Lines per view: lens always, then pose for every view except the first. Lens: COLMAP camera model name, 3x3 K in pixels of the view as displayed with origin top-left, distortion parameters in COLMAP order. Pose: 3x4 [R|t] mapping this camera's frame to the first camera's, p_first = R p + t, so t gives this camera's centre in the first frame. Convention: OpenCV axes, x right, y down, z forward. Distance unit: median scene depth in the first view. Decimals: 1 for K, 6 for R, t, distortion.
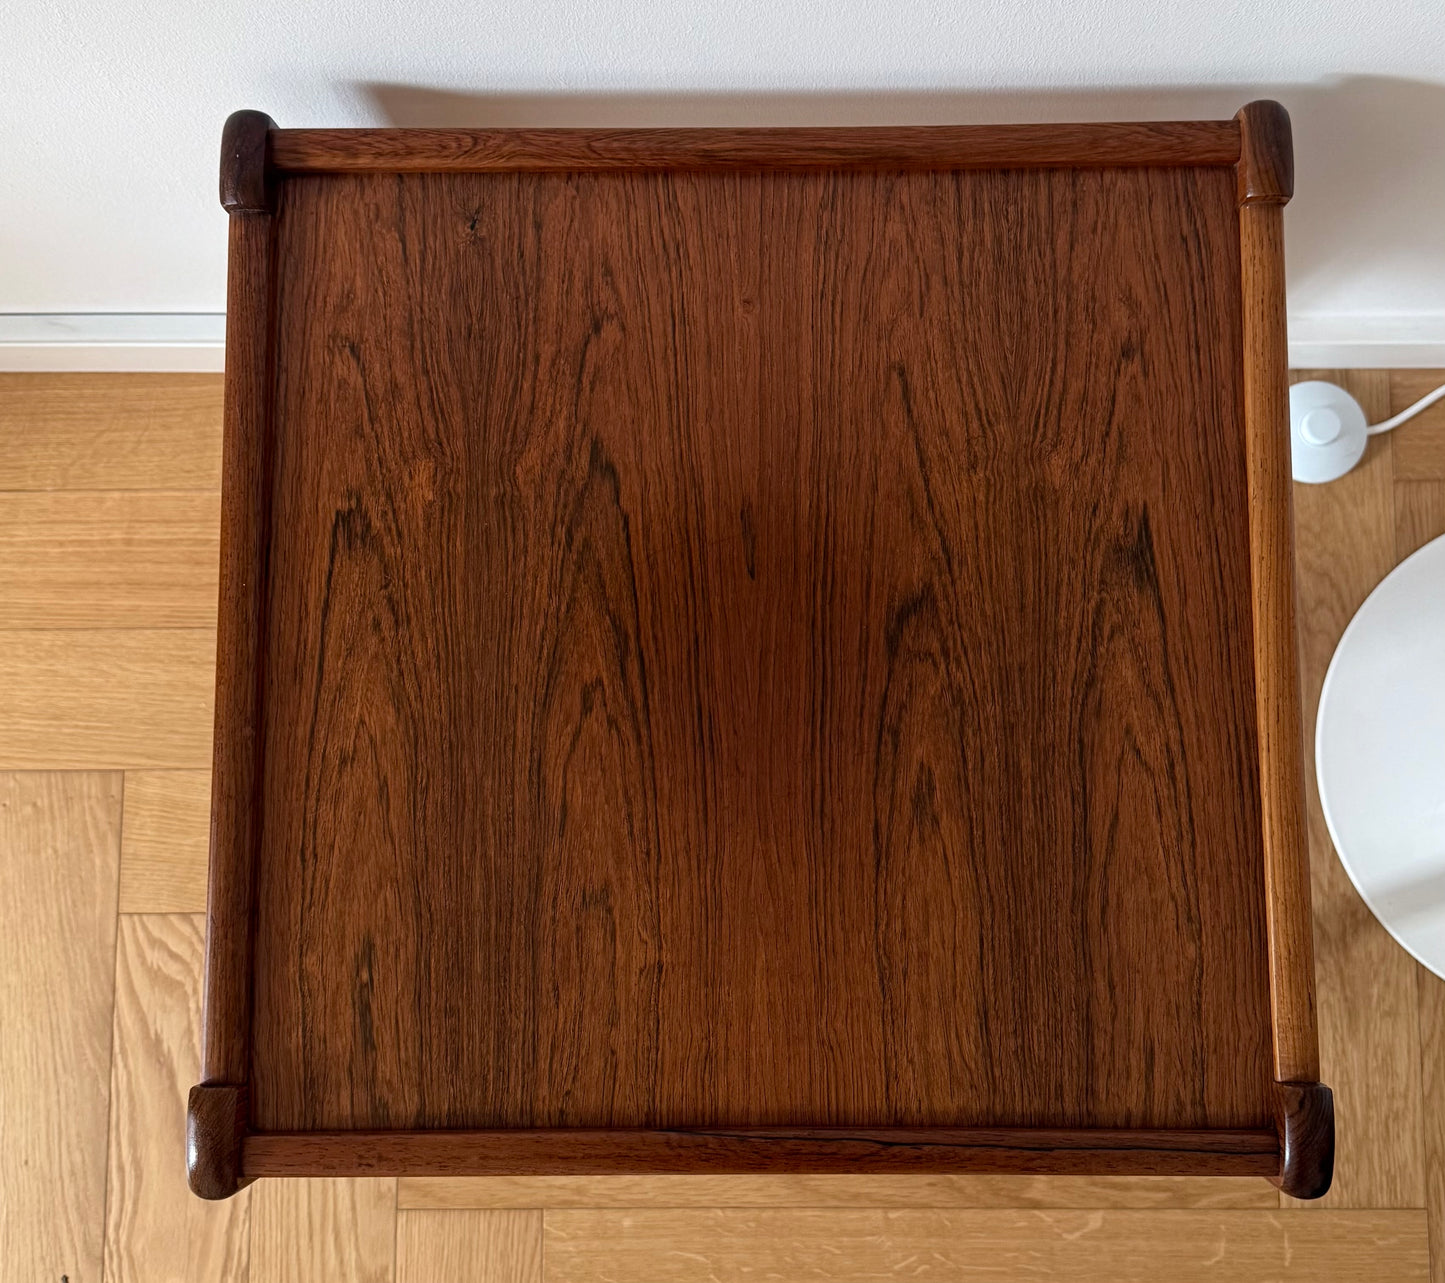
lens RADIAL K [[1743.7, 0, 771.1], [0, 1743.7, 638.6], [0, 0, 1]] dist [0.045120, 0.000000]
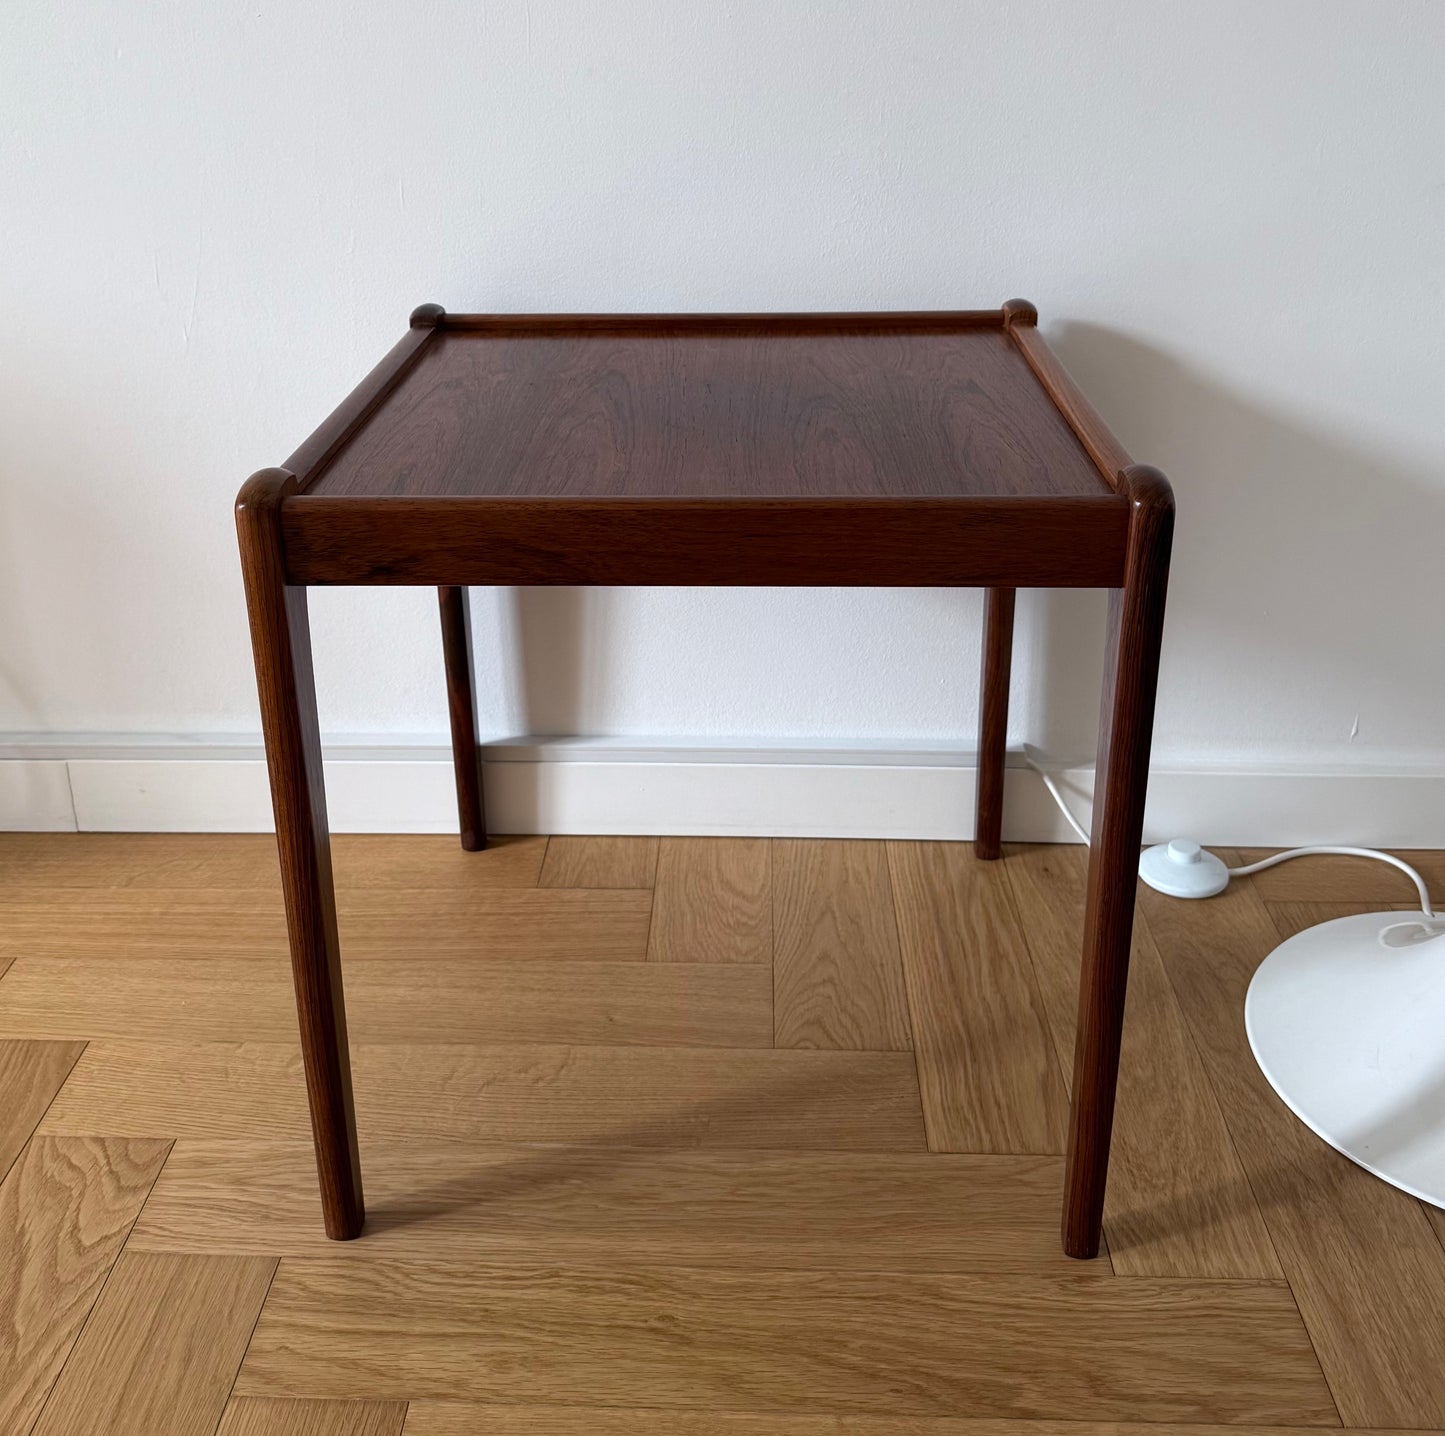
lens RADIAL K [[1635.7, 0, 666.9], [0, 1635.7, 514.6], [0, 0, 1]] dist [-0.003227, 0.000000]
pose [[0.998078, 0.019320, -0.058880, 0.036383], [-0.061483, 0.427415, -0.901963, 1.267339], [0.007740, 0.903849, 0.427781, 0.491447]]
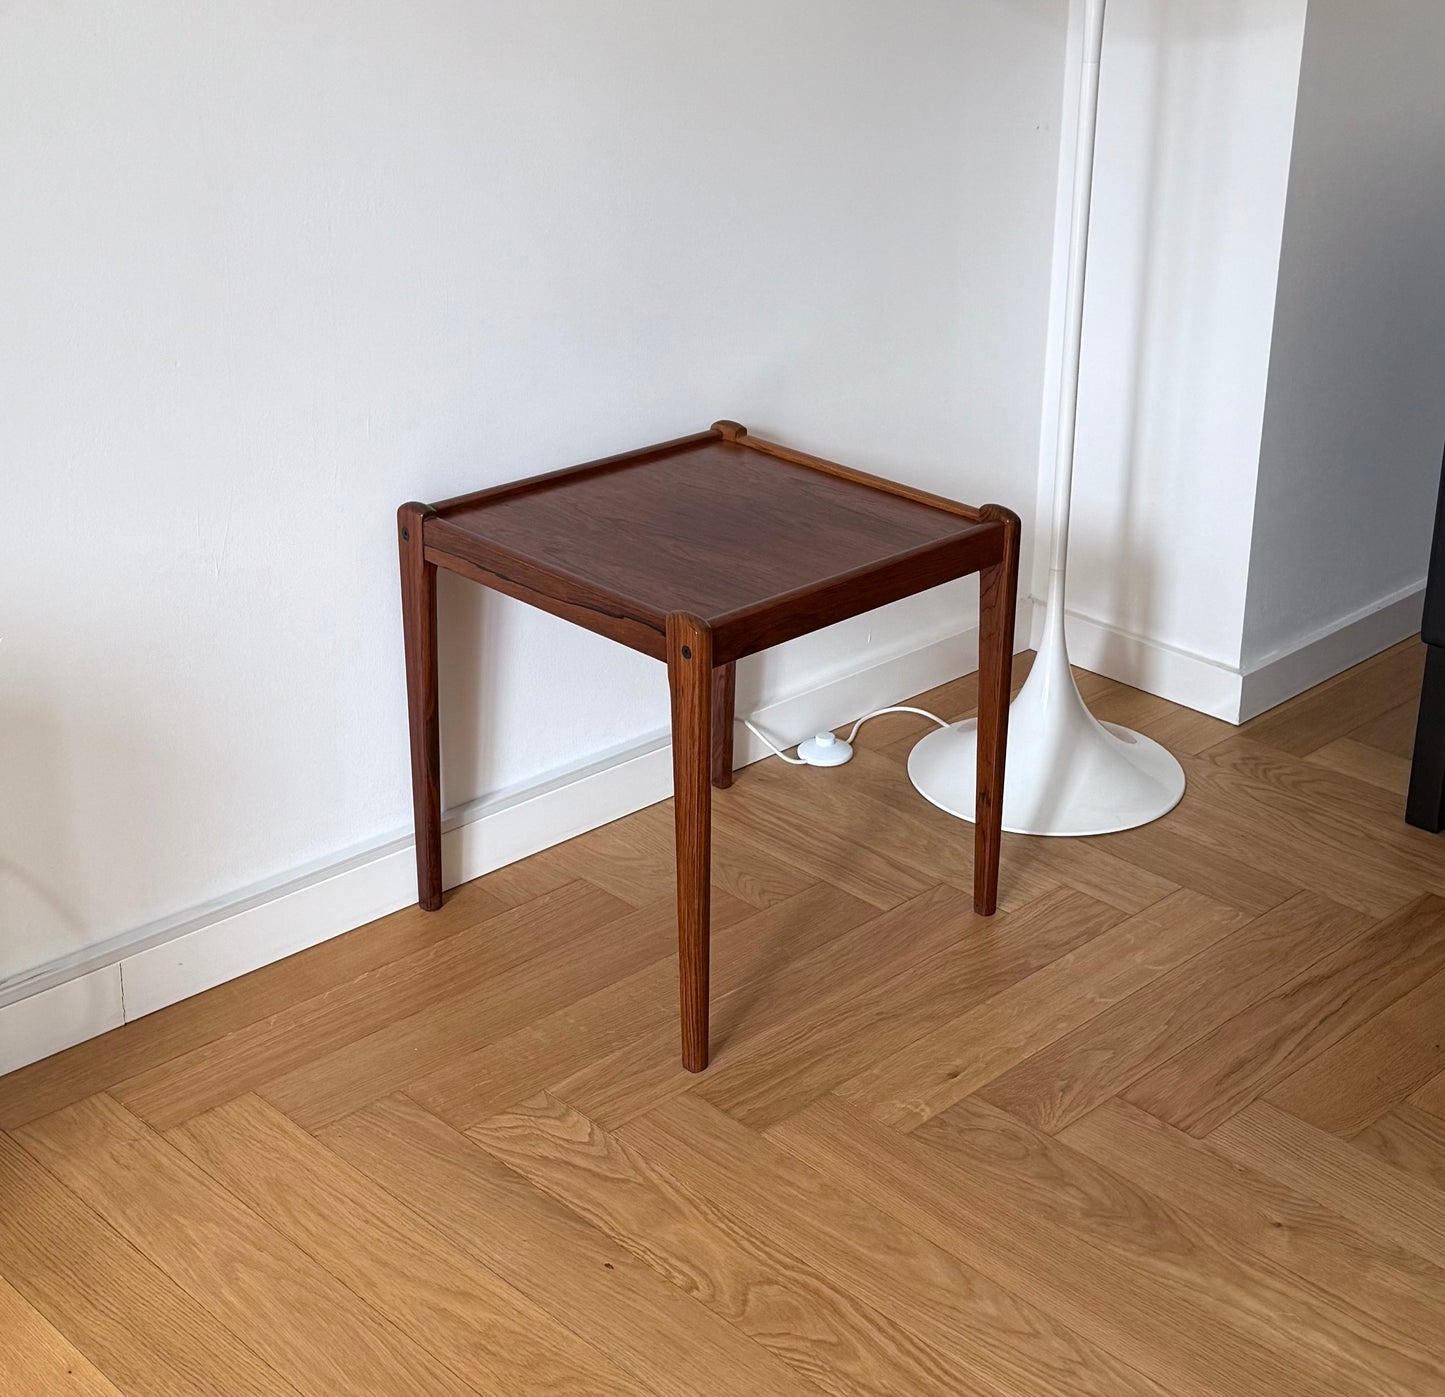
lens RADIAL K [[2256.6, 0, 852.8], [0, 2256.6, 597.1], [0, 0, 1]] dist [0.138745, 0.000000]
pose [[0.691550, -0.228357, 0.685283, -2.033437], [0.713681, 0.362377, -0.599452, 2.042920], [-0.111441, 0.903624, 0.413576, -0.230707]]
